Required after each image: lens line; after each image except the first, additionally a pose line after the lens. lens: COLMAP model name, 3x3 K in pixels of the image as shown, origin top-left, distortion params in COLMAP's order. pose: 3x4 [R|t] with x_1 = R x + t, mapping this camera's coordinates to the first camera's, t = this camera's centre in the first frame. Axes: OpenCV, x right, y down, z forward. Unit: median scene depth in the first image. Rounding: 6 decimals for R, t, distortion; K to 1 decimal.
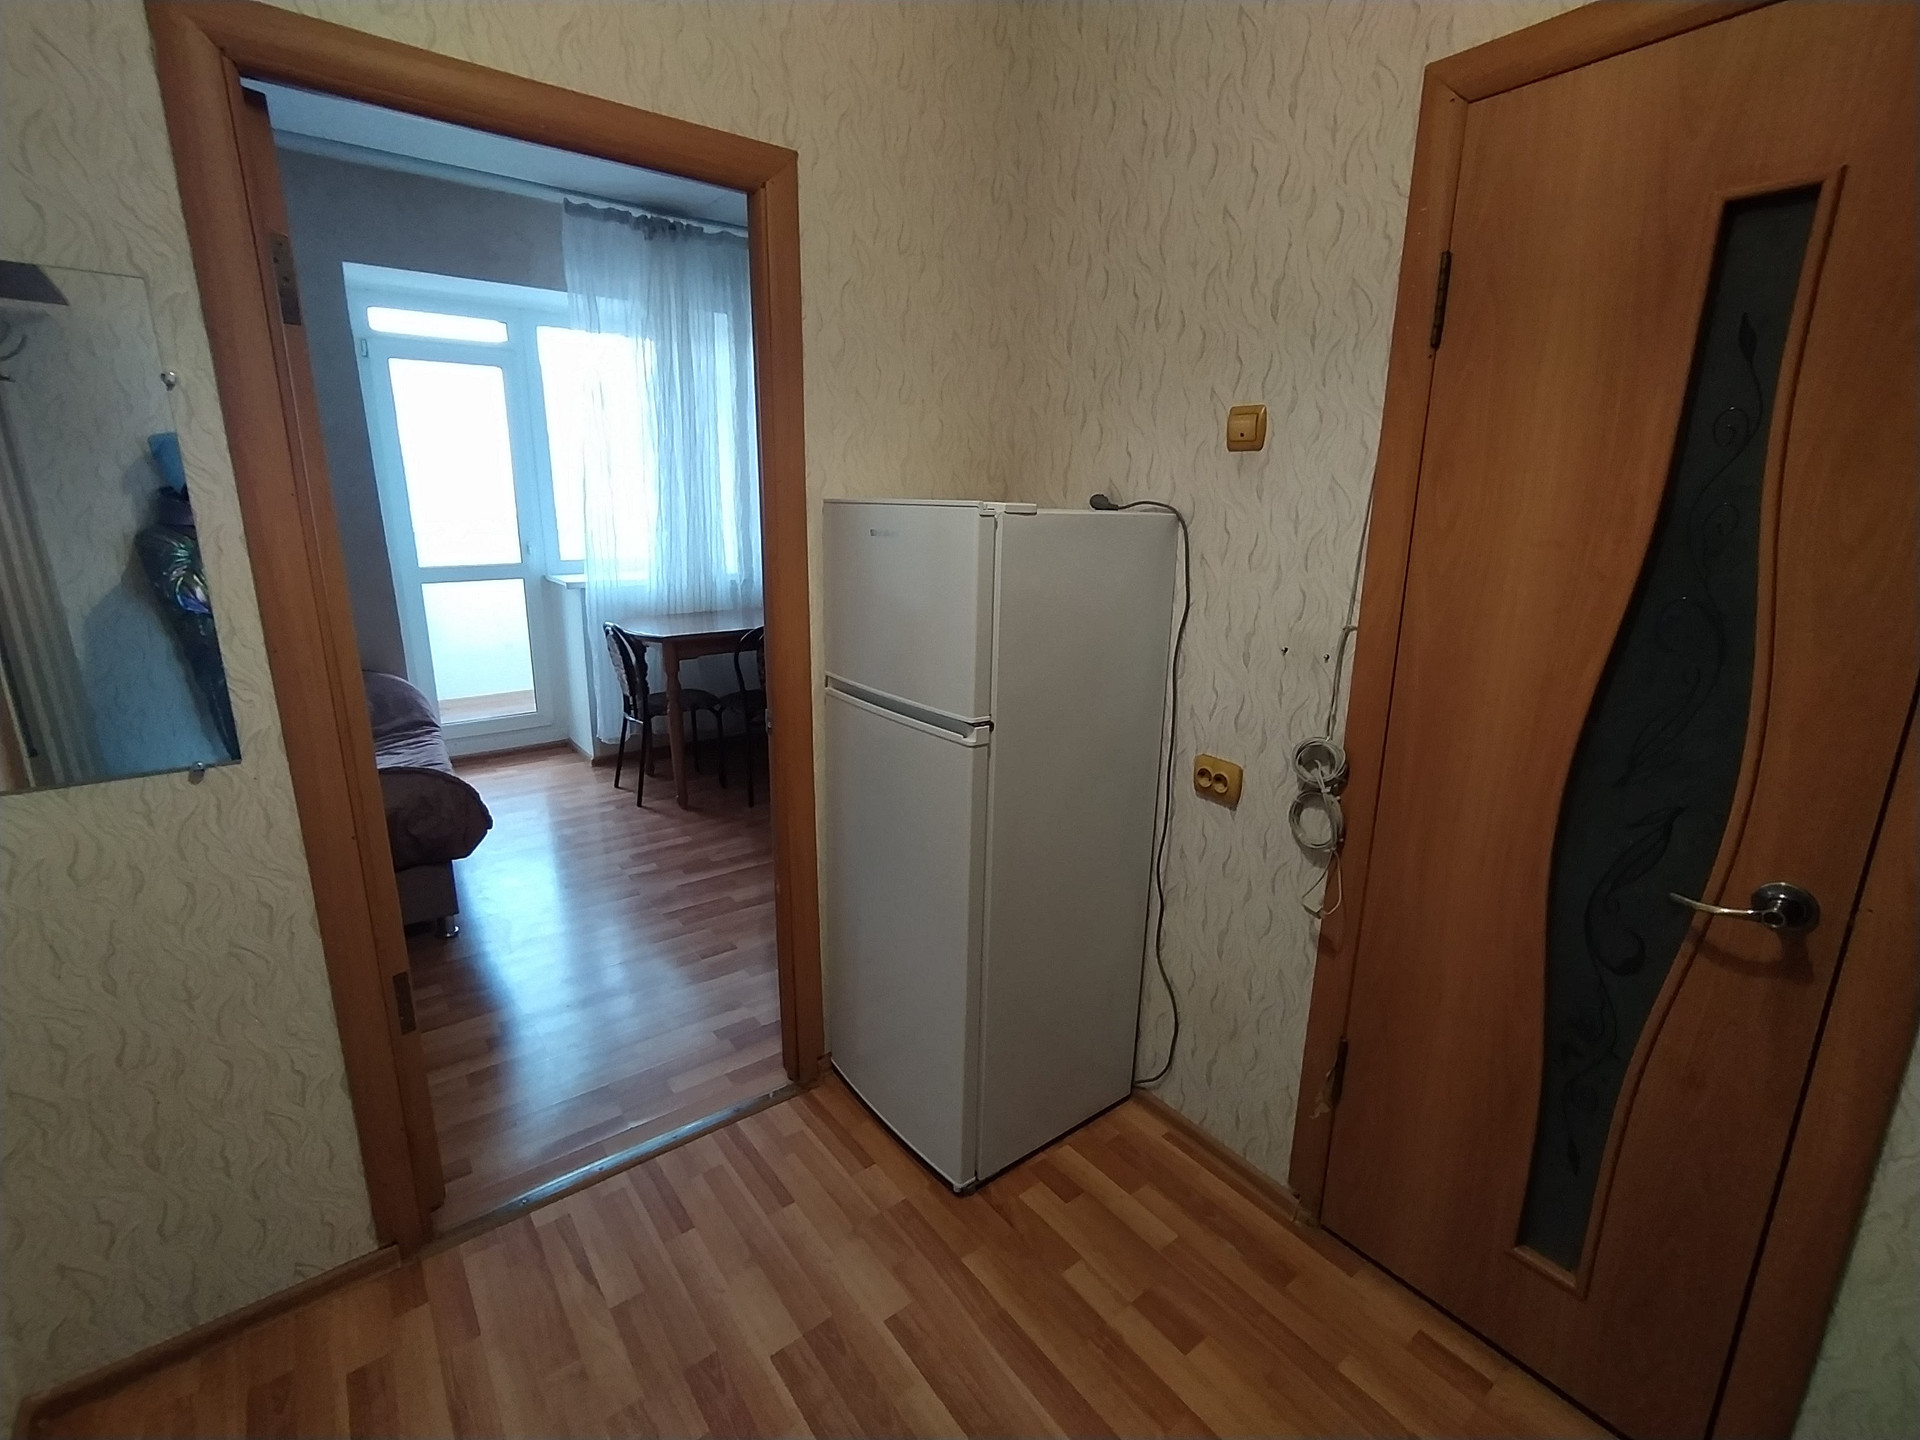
lens RADIAL K [[865.8, 0, 939.7], [0, 865.8, 714.1], [0, 0, 1]] dist [-0.020049, 0.010720]
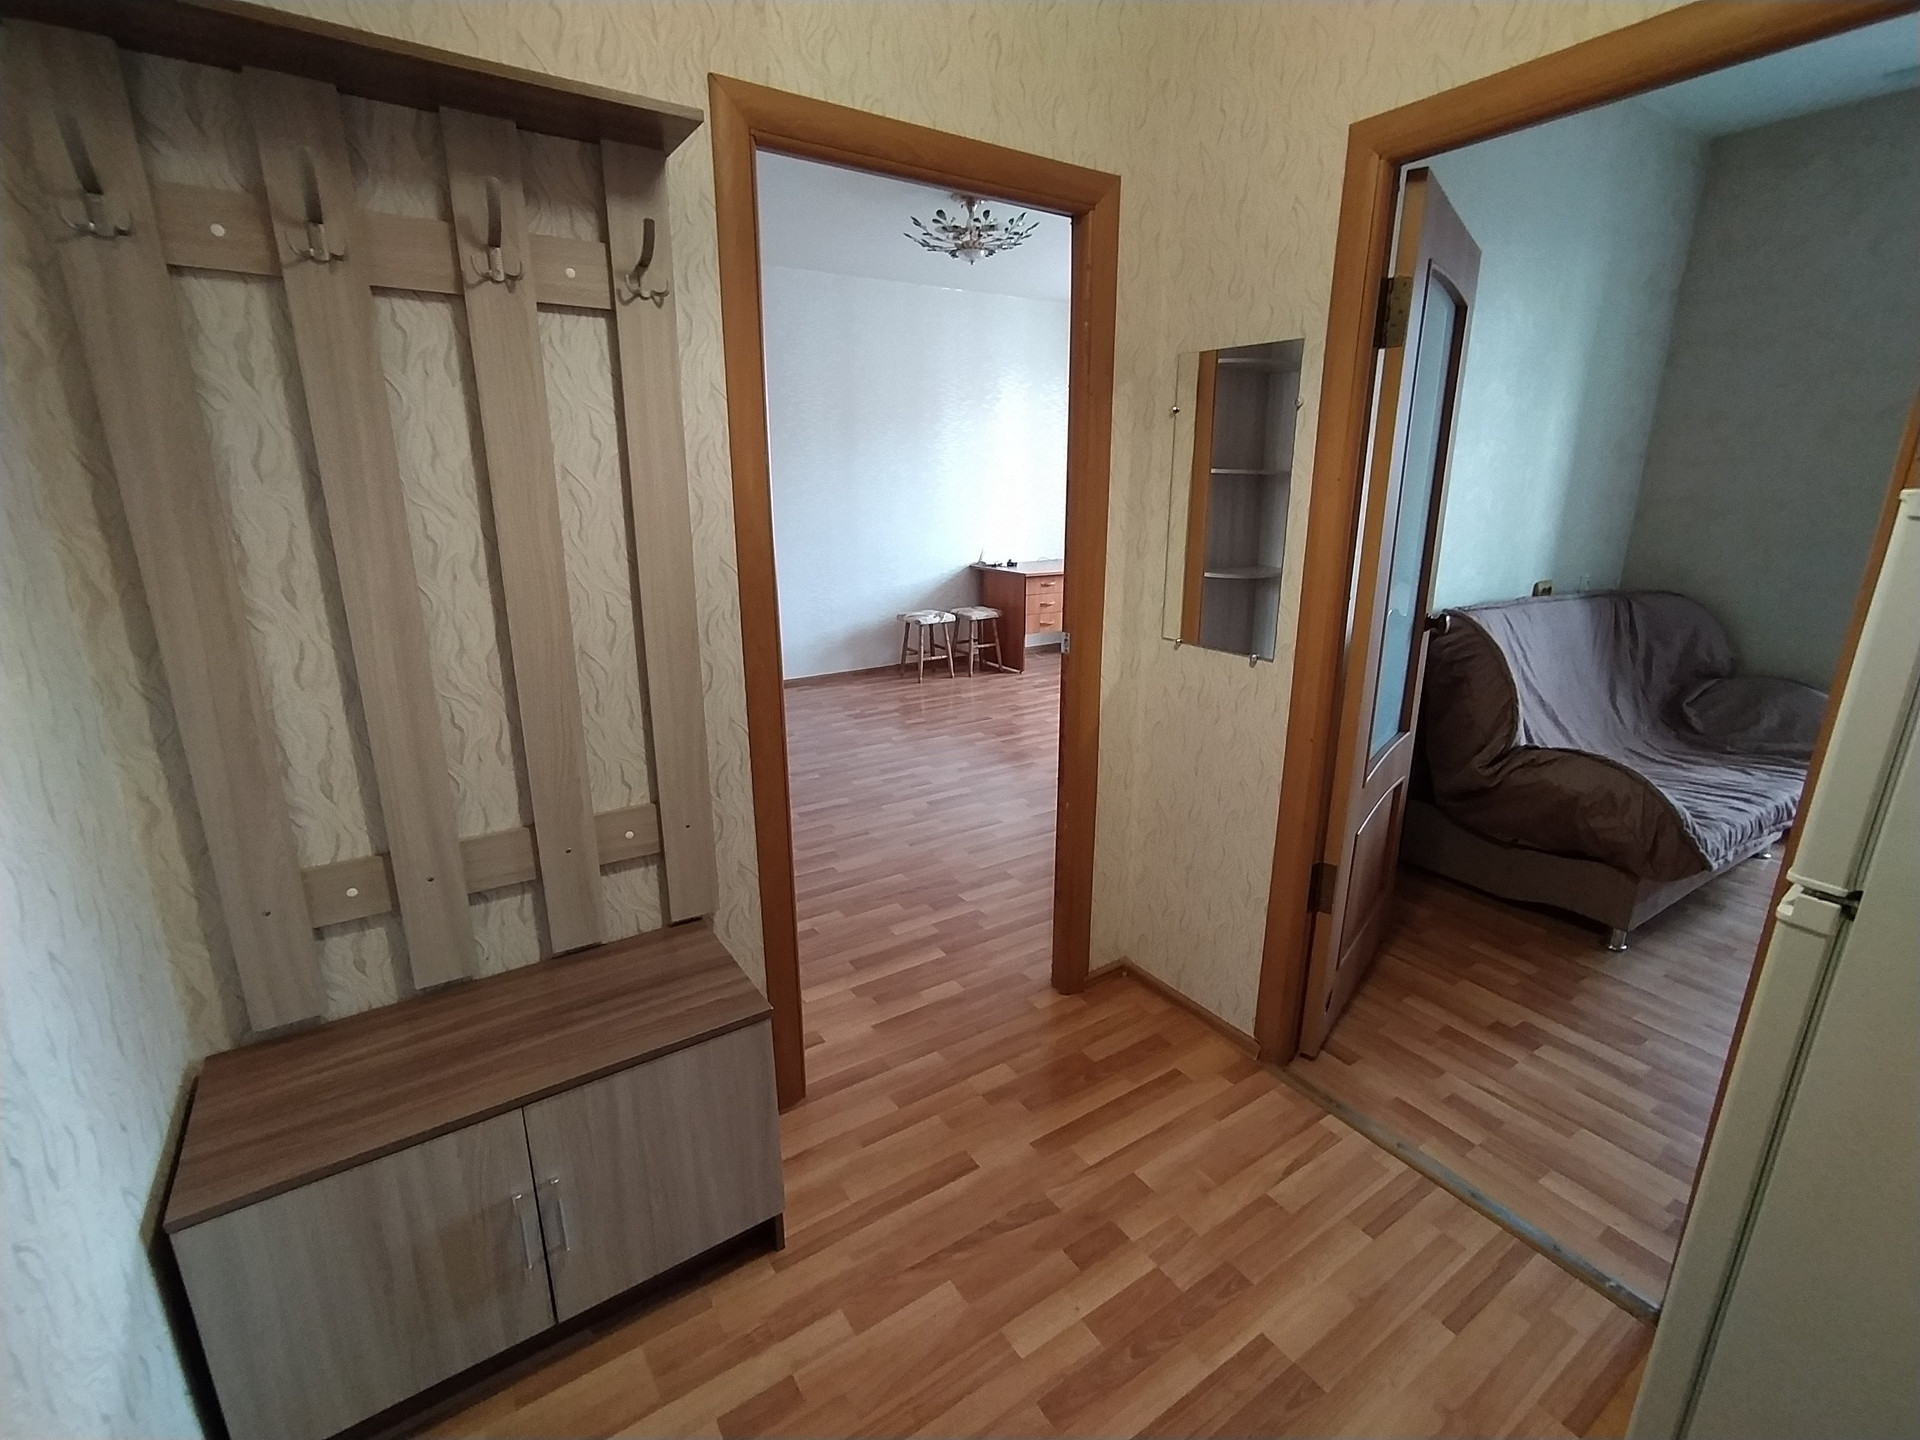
lens RADIAL K [[865.8, 0, 959.5], [0, 865.8, 702.7], [0, 0, 1]] dist [-0.020049, 0.010720]
pose [[-0.065704, 0.246647, -0.966875, 0.221375], [-0.245707, 0.935135, 0.255247, -0.040441], [0.967115, 0.254339, -0.000839, 0.168101]]
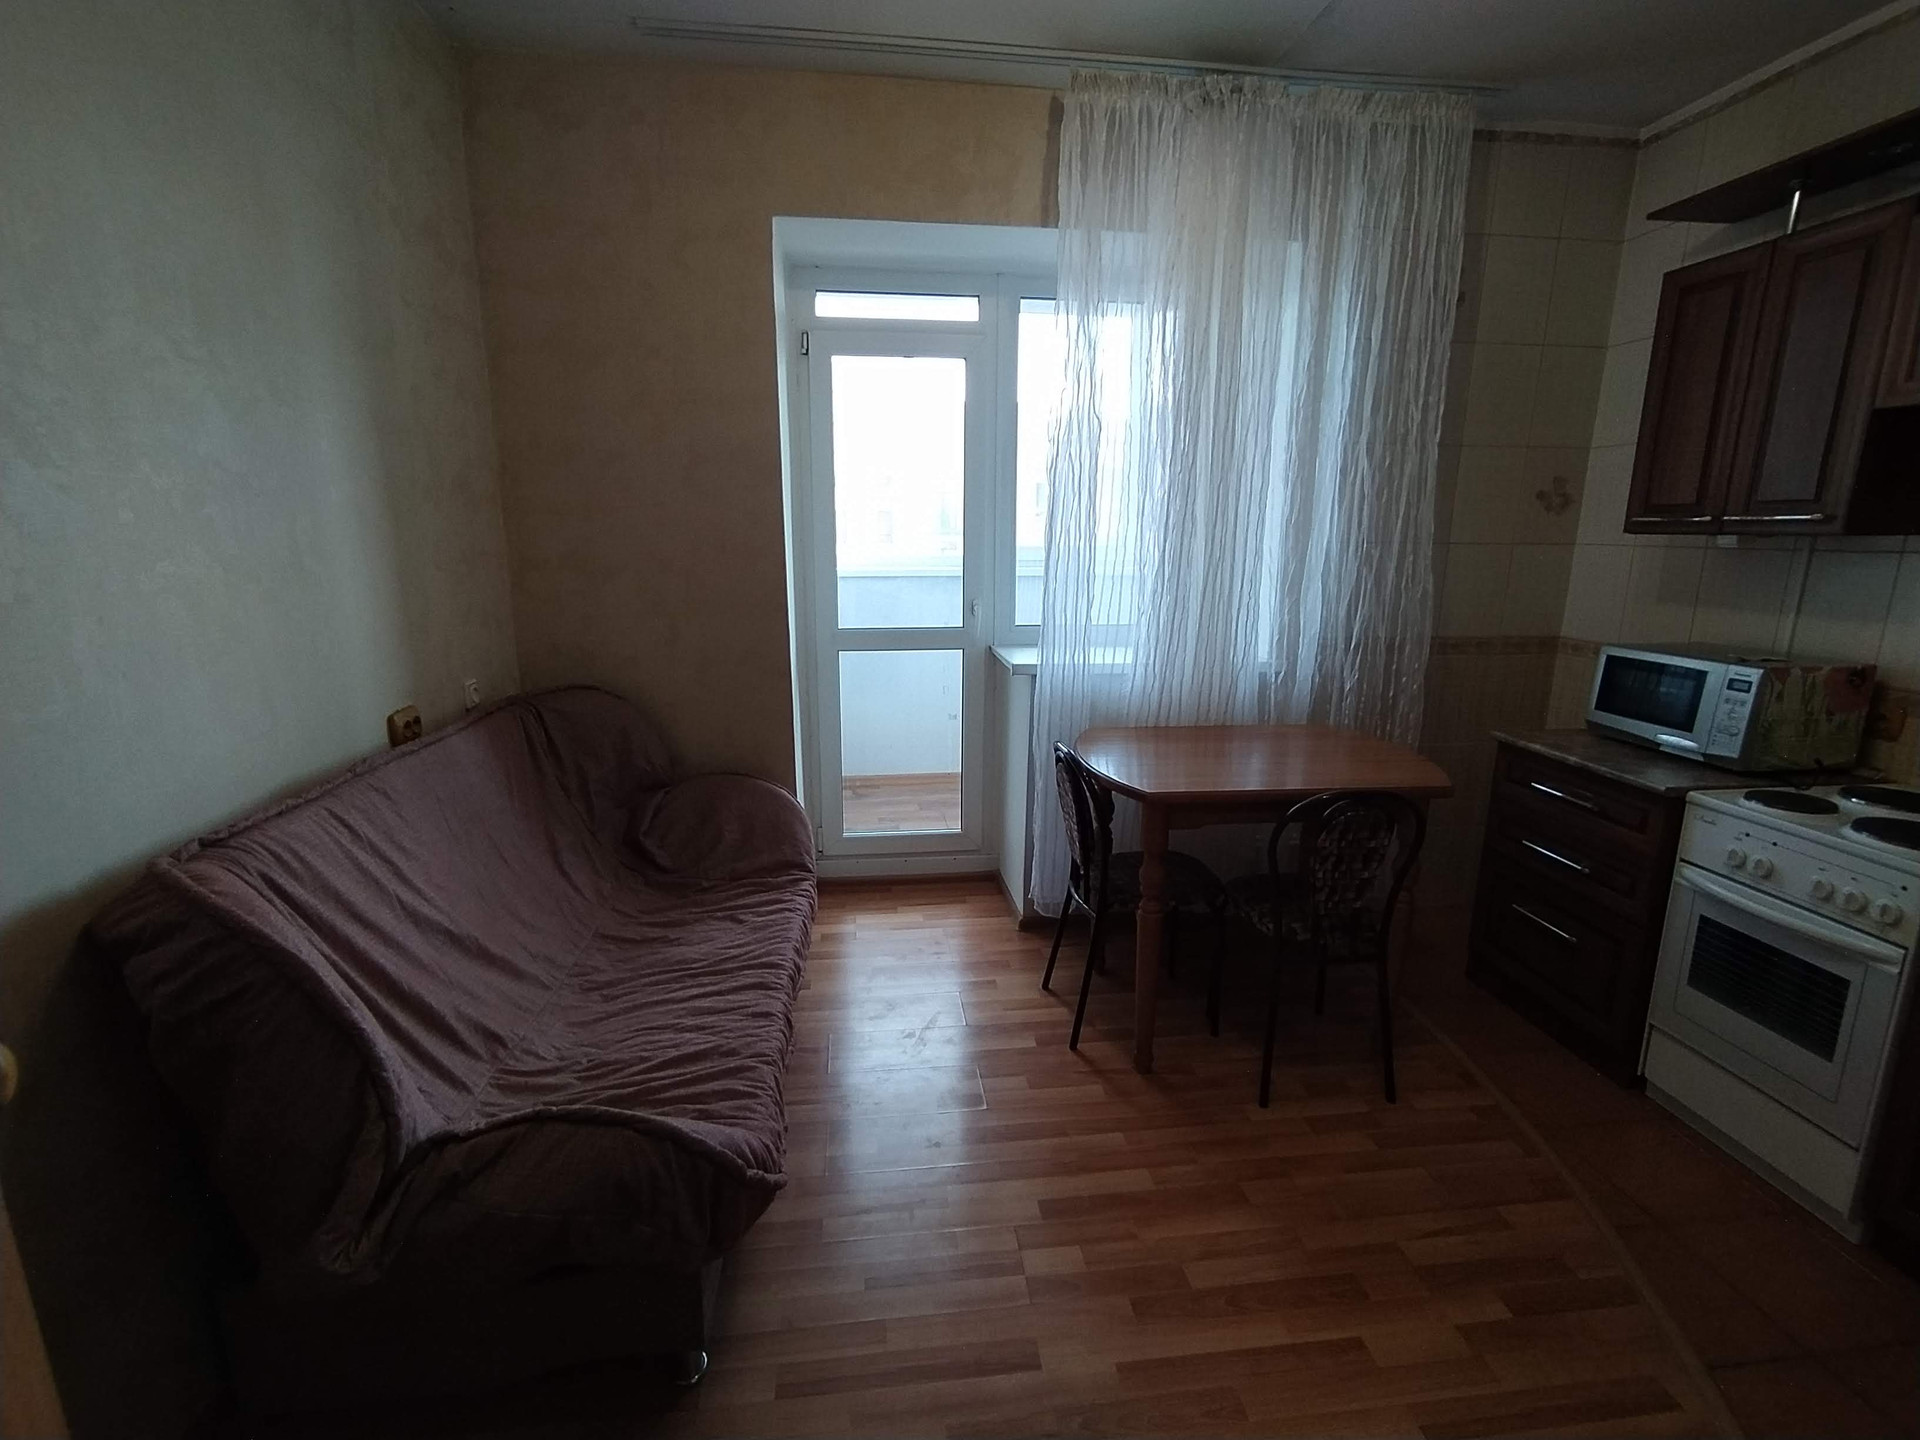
lens RADIAL K [[865.8, 0, 971.3], [0, 865.8, 714.2], [0, 0, 1]] dist [-0.020049, 0.010720]
pose [[0.876692, 0.101411, -0.470242, -0.147509], [-0.117107, 0.993111, -0.004157, -0.113536], [0.466580, 0.058713, 0.882528, 0.411729]]
